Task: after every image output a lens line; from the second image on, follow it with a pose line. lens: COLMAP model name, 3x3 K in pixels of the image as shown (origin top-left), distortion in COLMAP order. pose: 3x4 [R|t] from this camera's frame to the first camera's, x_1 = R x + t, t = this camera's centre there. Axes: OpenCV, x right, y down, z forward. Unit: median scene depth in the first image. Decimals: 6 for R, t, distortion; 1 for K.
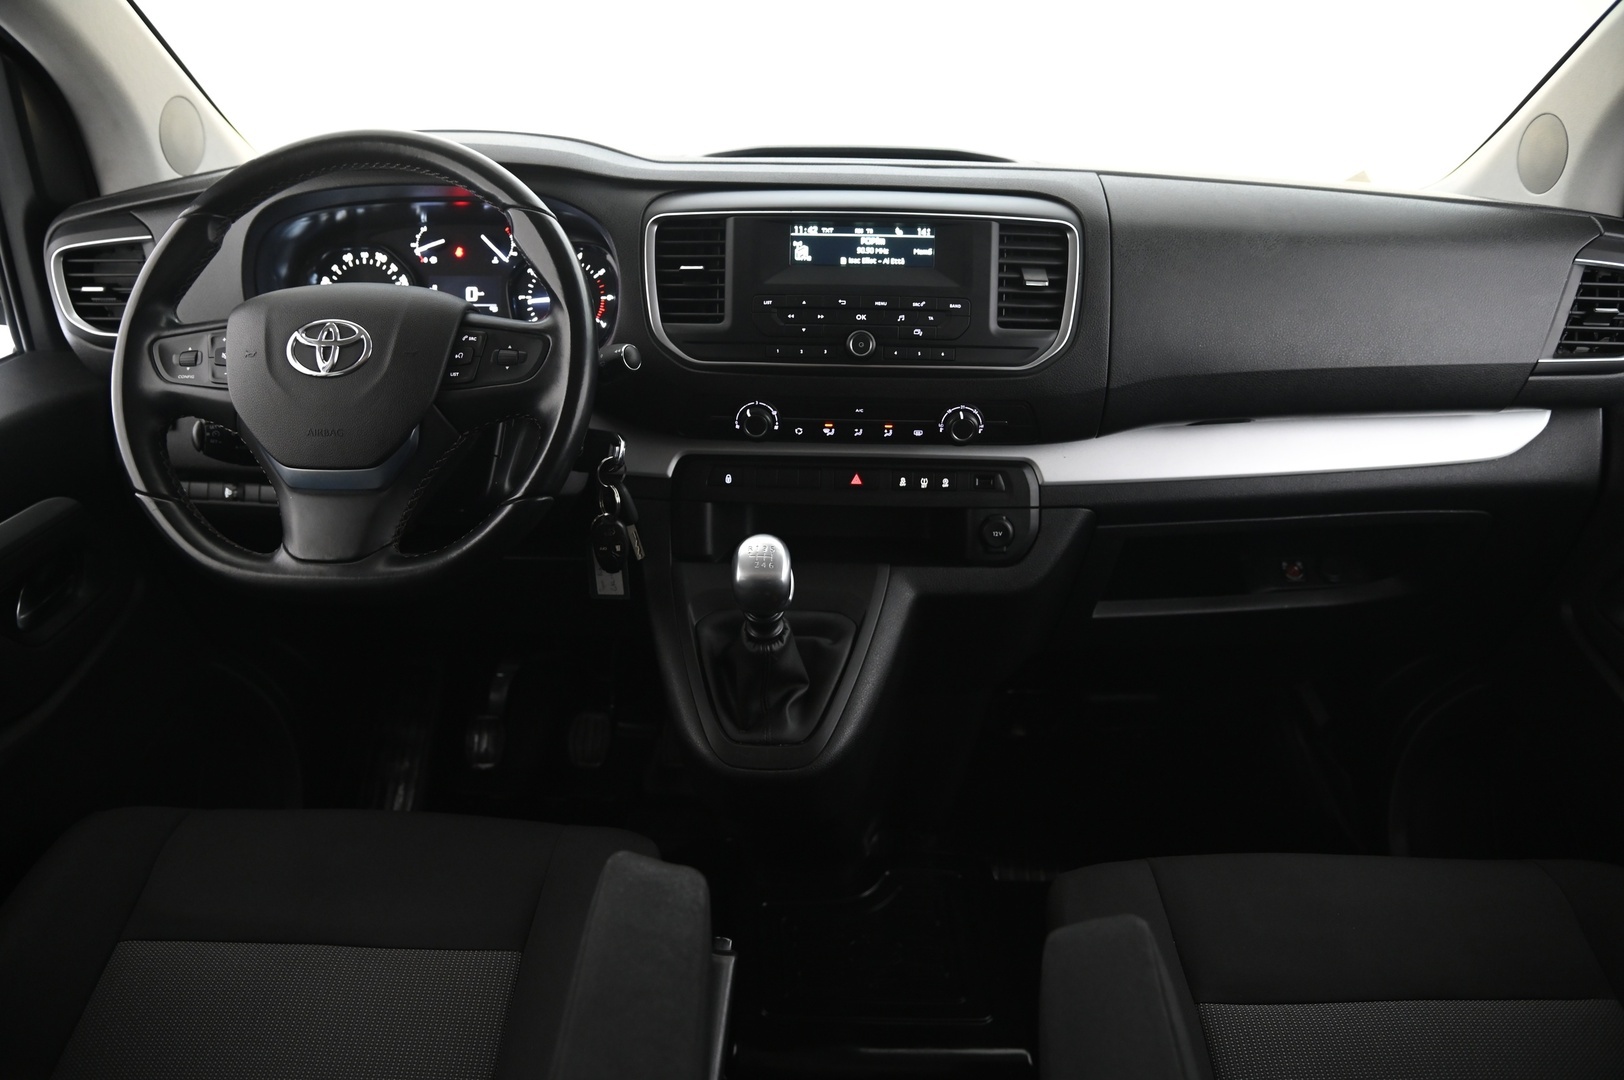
lens RADIAL K [[1158.6, 0, 809.8], [0, 1158.6, 563.7], [0, 0, 1]] dist [-0.119222, 0.090494]
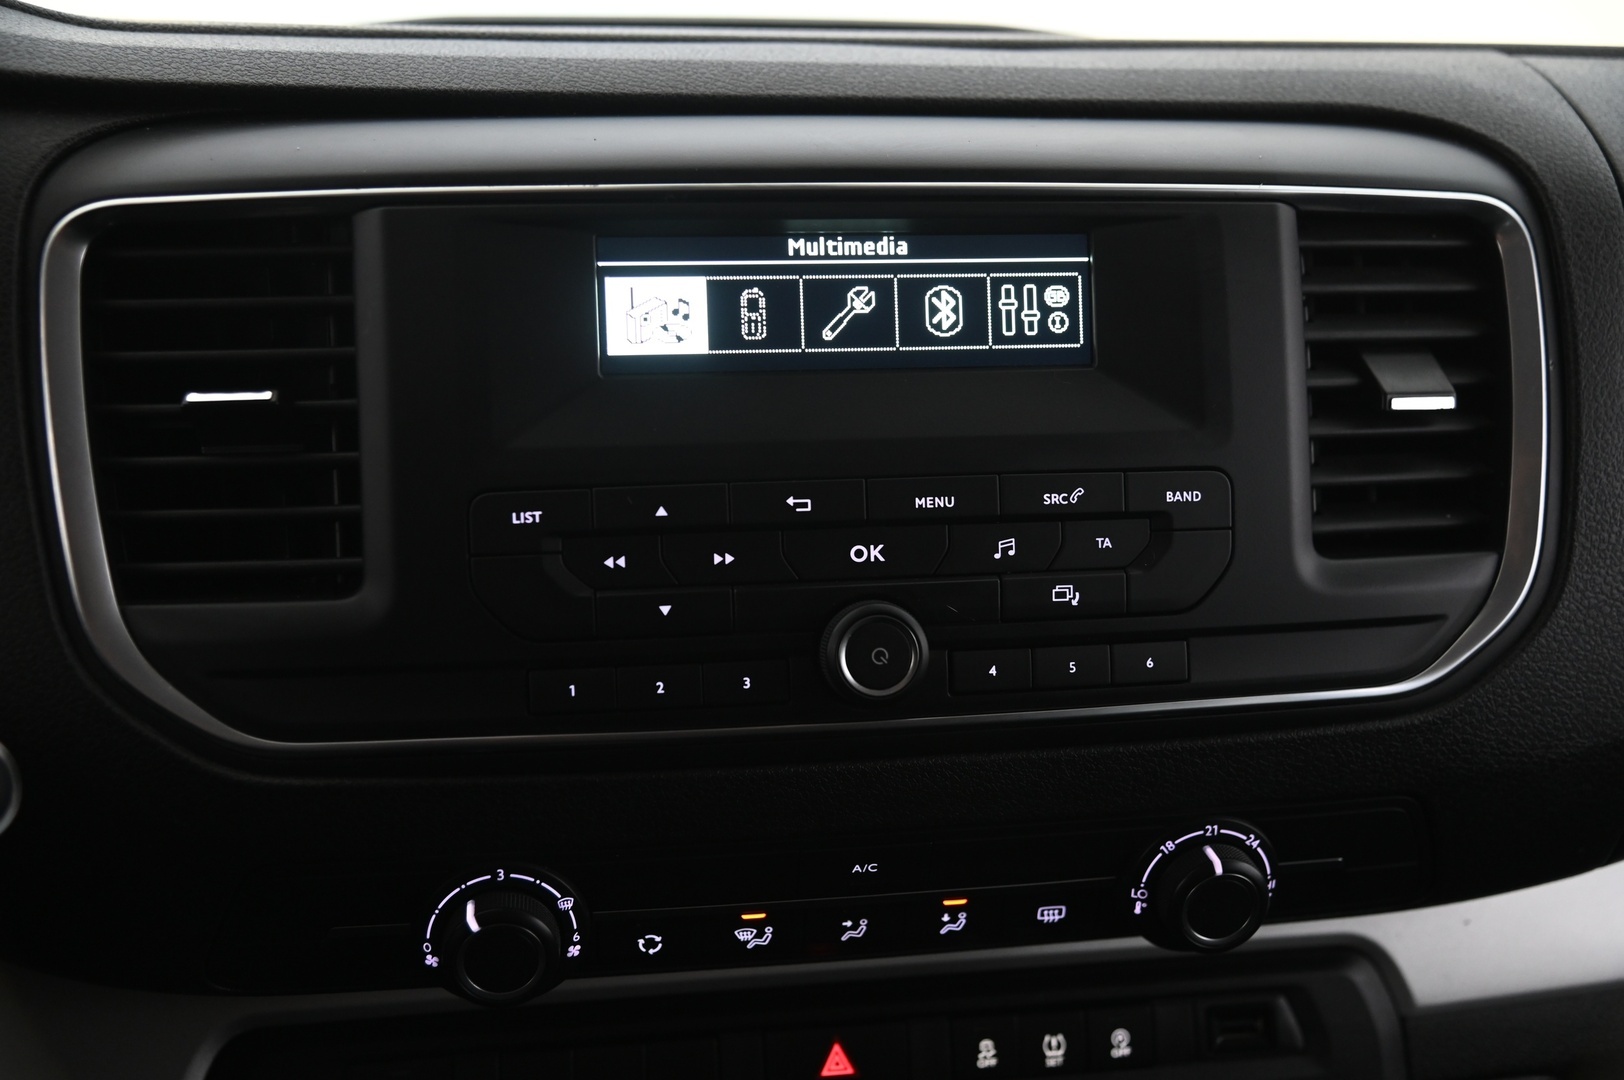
lens RADIAL K [[1749.9, 0, 812.0], [0, 1749.9, 540.0], [0, 0, 1]] dist [0.028958, 0.010451]
pose [[0.982570, -0.052366, 0.178362, -0.043805], [0.073899, 0.990461, -0.116303, -0.166464], [-0.170570, 0.127456, 0.977067, 0.578353]]
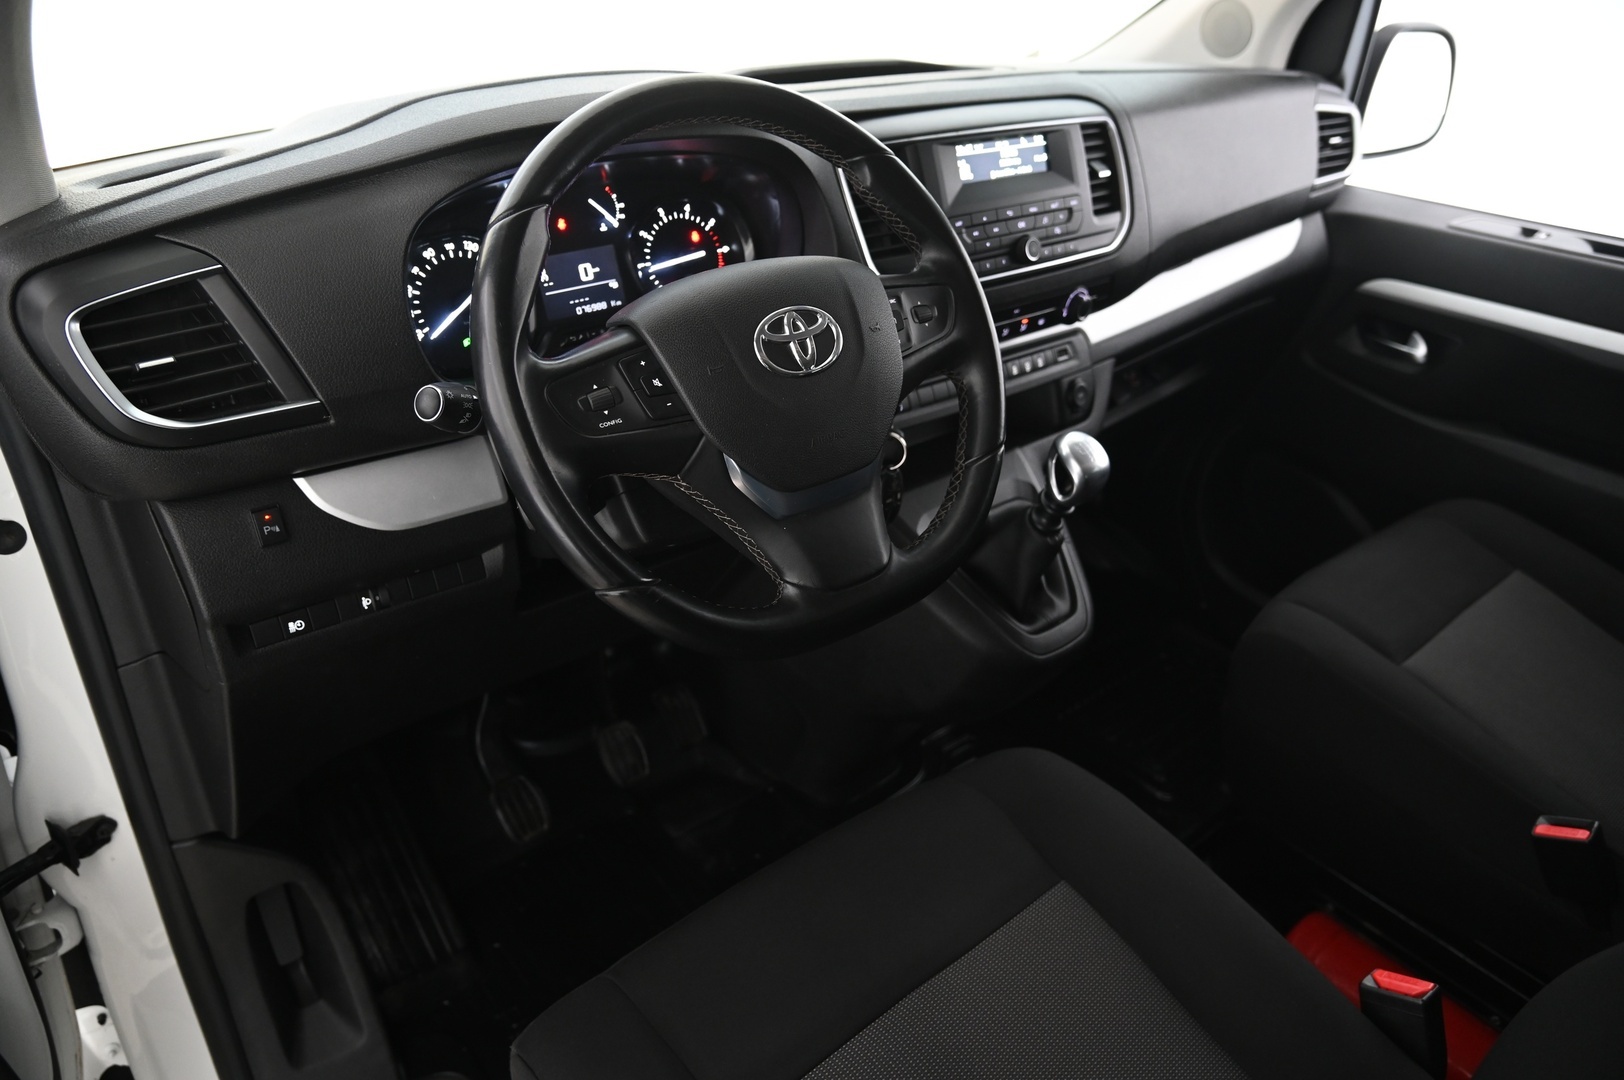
lens RADIAL K [[1158.6, 0, 809.8], [0, 1158.6, 563.7], [0, 0, 1]] dist [-0.119222, 0.090494]
pose [[0.732264, -0.329633, 0.595929, -0.843347], [0.275397, 0.943642, 0.183566, -0.164395], [-0.622853, 0.029698, 0.781775, 0.290778]]
